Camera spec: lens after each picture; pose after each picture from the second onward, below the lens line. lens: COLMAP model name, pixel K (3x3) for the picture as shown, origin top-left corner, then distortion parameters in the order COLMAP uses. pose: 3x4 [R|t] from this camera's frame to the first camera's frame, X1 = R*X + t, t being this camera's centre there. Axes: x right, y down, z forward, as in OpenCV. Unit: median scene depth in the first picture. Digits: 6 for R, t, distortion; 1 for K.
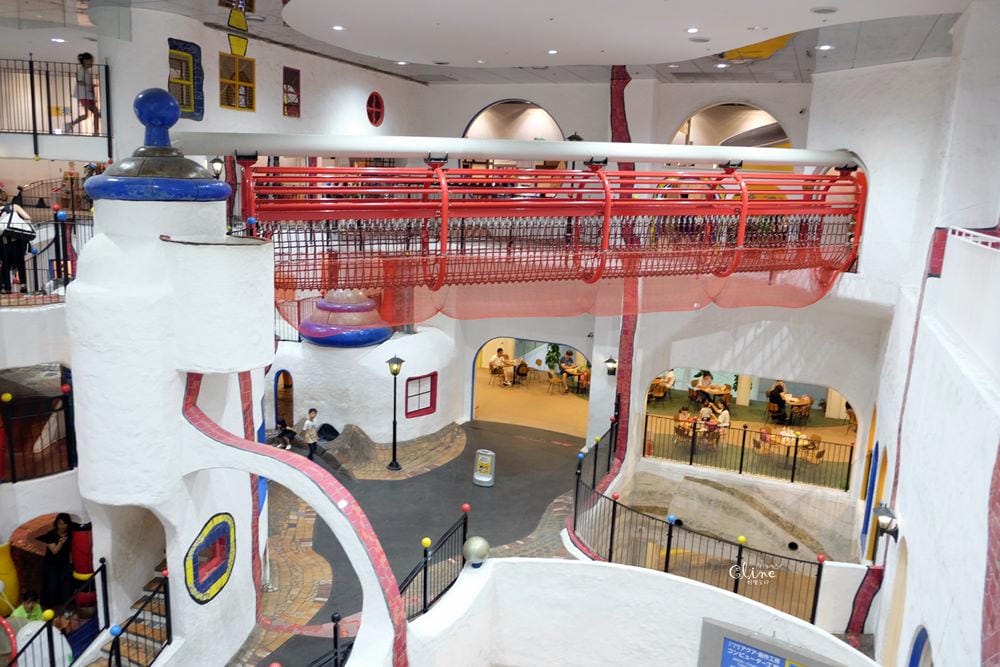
lens RADIAL K [[787.2, 0, 469.9], [0, 787.2, 328.4], [0, 0, 1]] dist [-0.004172, -0.000206]
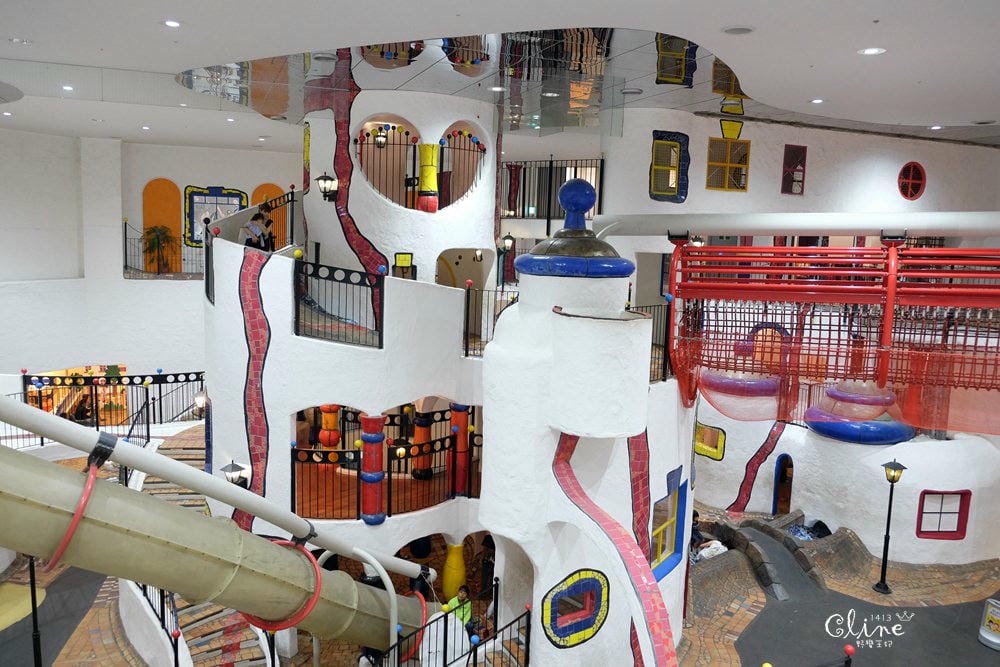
lens RADIAL K [[775.7, 0, 500.0], [0, 775.7, 333.5], [0, 0, 1]] dist [-0.009122, 0.000303]
pose [[0.718748, 0.077031, -0.690990, 0.196331], [-0.136093, 0.990206, -0.031173, -0.020312], [0.681821, 0.116444, 0.722192, 0.084837]]
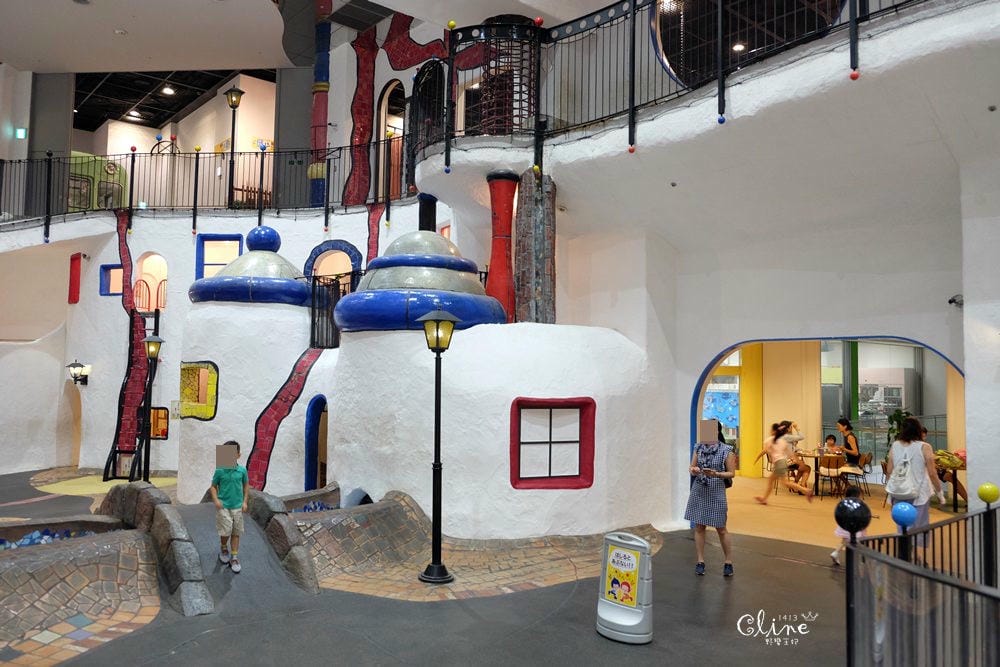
lens RADIAL K [[777.1, 0, 500.0], [0, 777.1, 333.5], [0, 0, 1]] dist [-0.030143, -0.004168]
pose [[0.910814, -0.049205, -0.409874, 0.132509], [-0.057808, 0.967886, -0.244653, 0.176045], [0.408750, 0.246527, 0.878720, 0.726561]]
